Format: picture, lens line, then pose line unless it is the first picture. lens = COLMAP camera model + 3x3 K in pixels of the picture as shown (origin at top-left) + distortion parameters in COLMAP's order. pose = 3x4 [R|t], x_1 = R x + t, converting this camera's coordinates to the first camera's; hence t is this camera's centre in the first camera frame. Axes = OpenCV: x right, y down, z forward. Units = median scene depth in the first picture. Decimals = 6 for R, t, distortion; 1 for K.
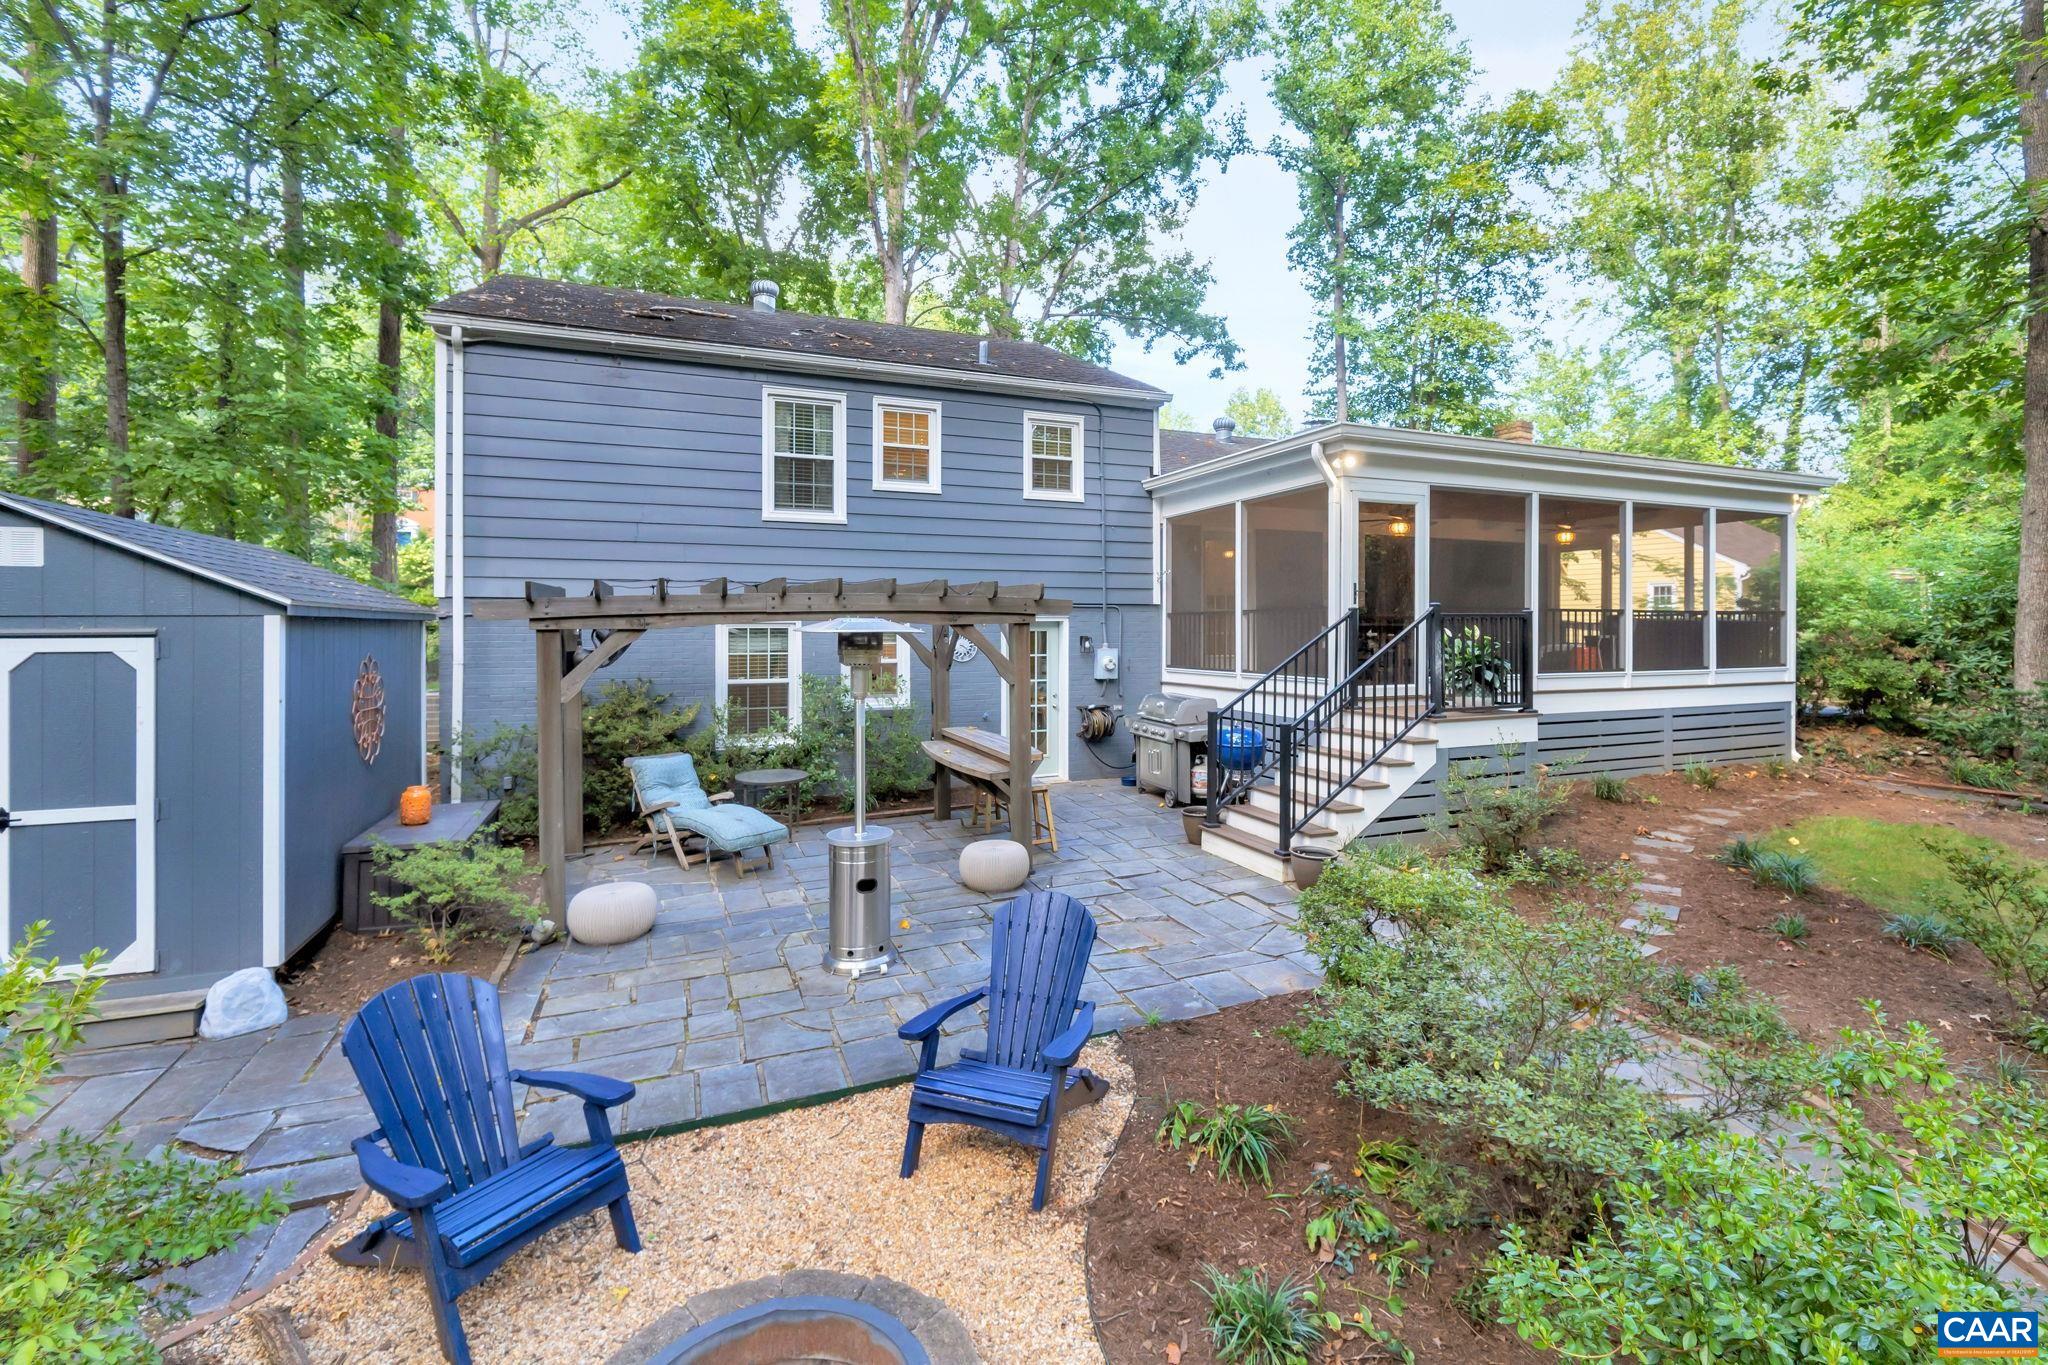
lens RADIAL K [[879.7, 0, 1010.0], [0, 879.7, 661.7], [0, 0, 1]] dist [0.002834, 0.000384]
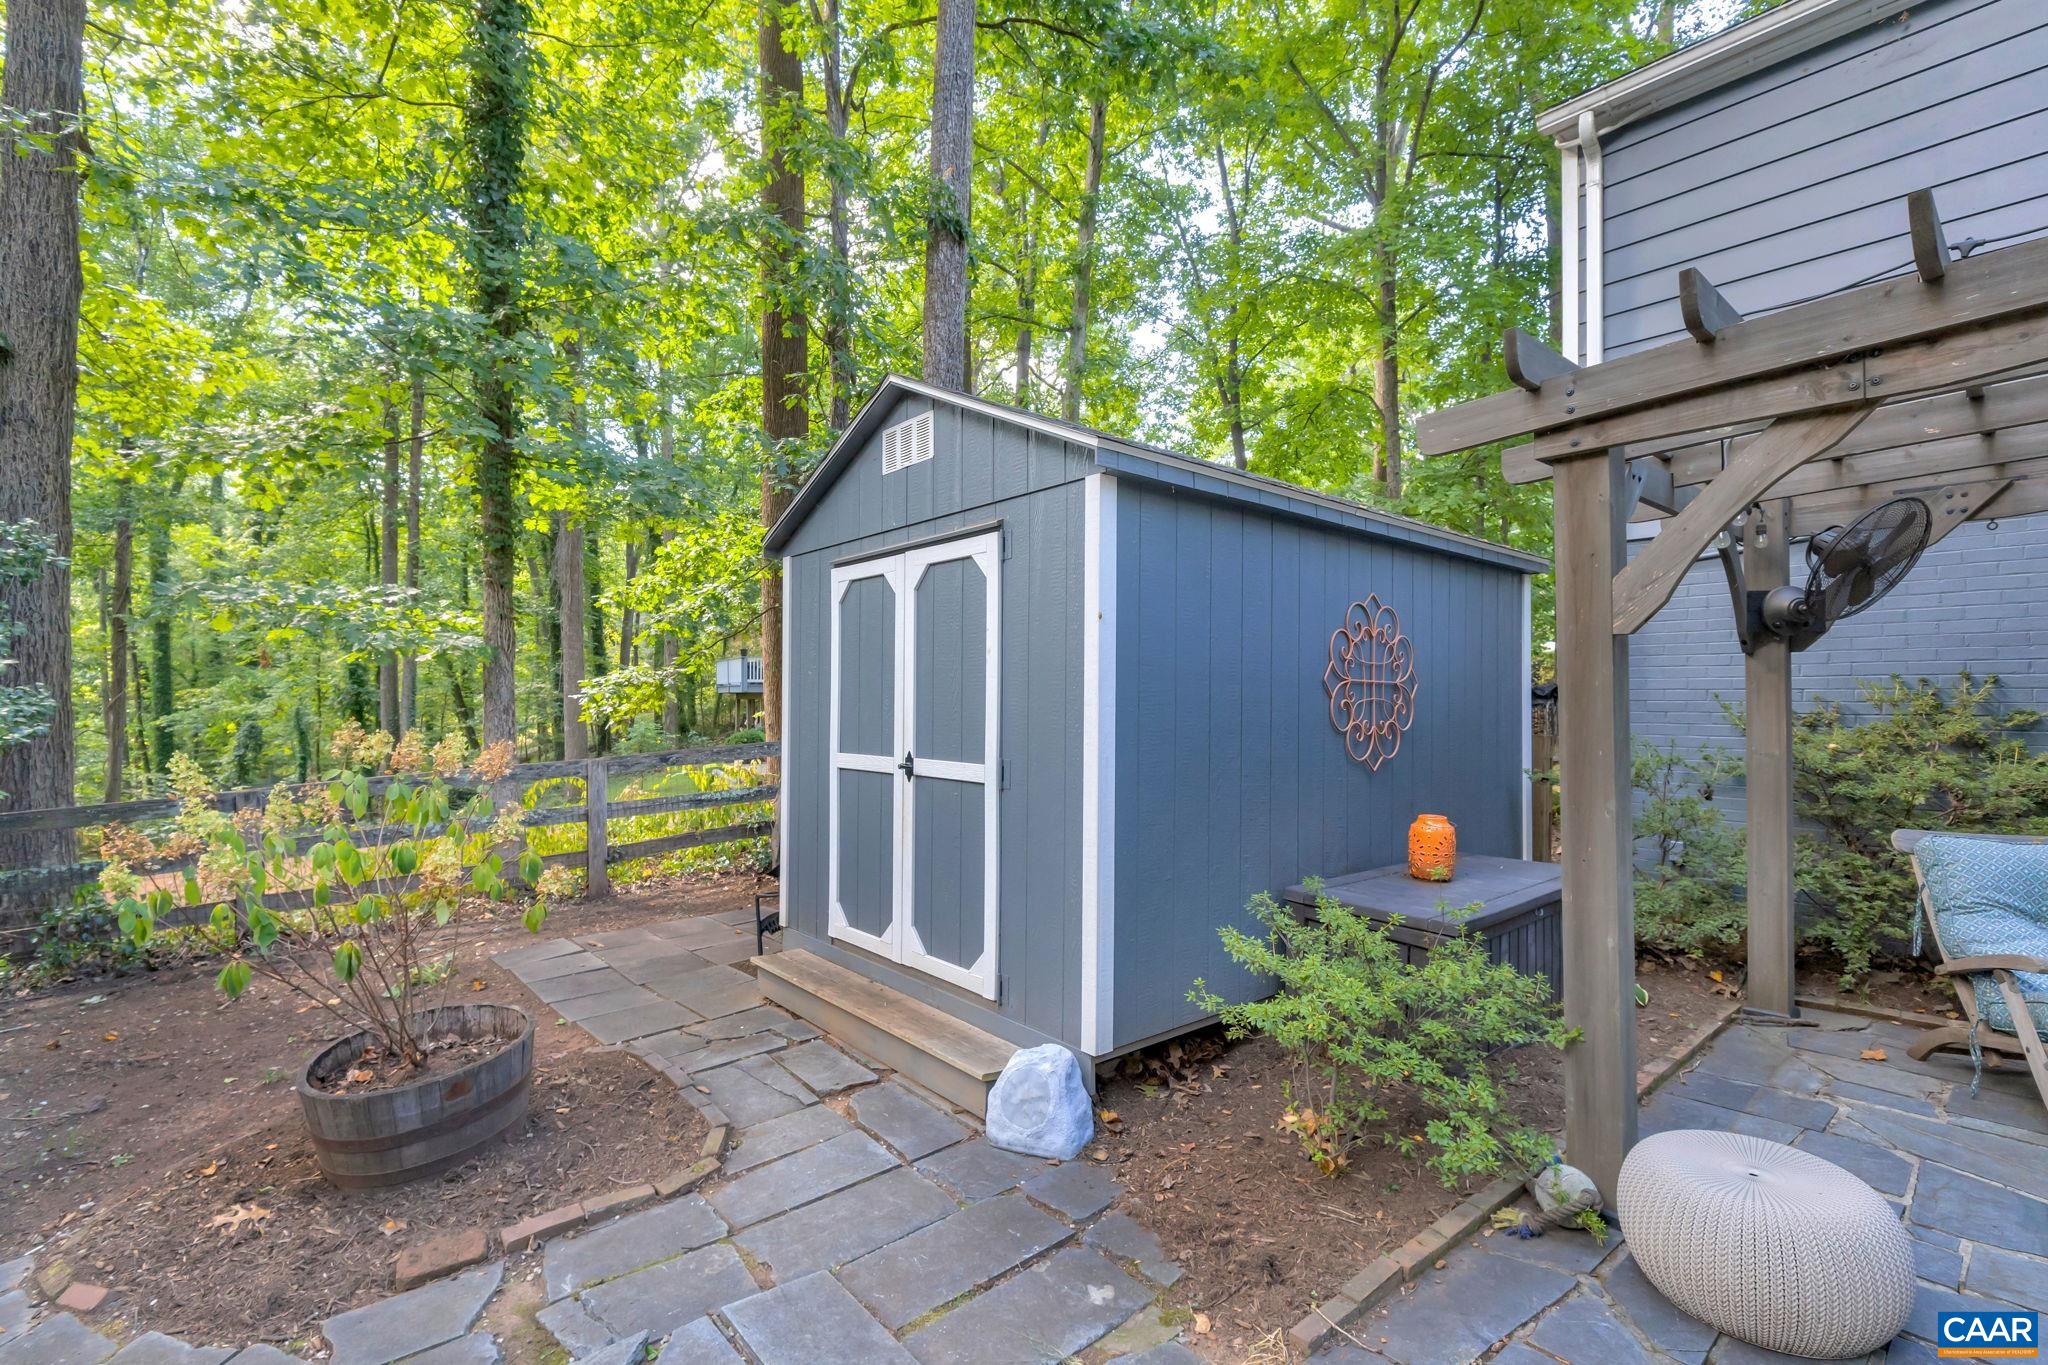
lens RADIAL K [[919.3, 0, 1024.0], [0, 919.3, 682.5], [0, 0, 1]] dist [-0.016381, -0.000044]
pose [[0.314130, -0.015609, -0.949252, -0.216583], [-0.034882, 0.999000, -0.027971, 0.095735], [0.948739, 0.041898, 0.313272, 0.660203]]
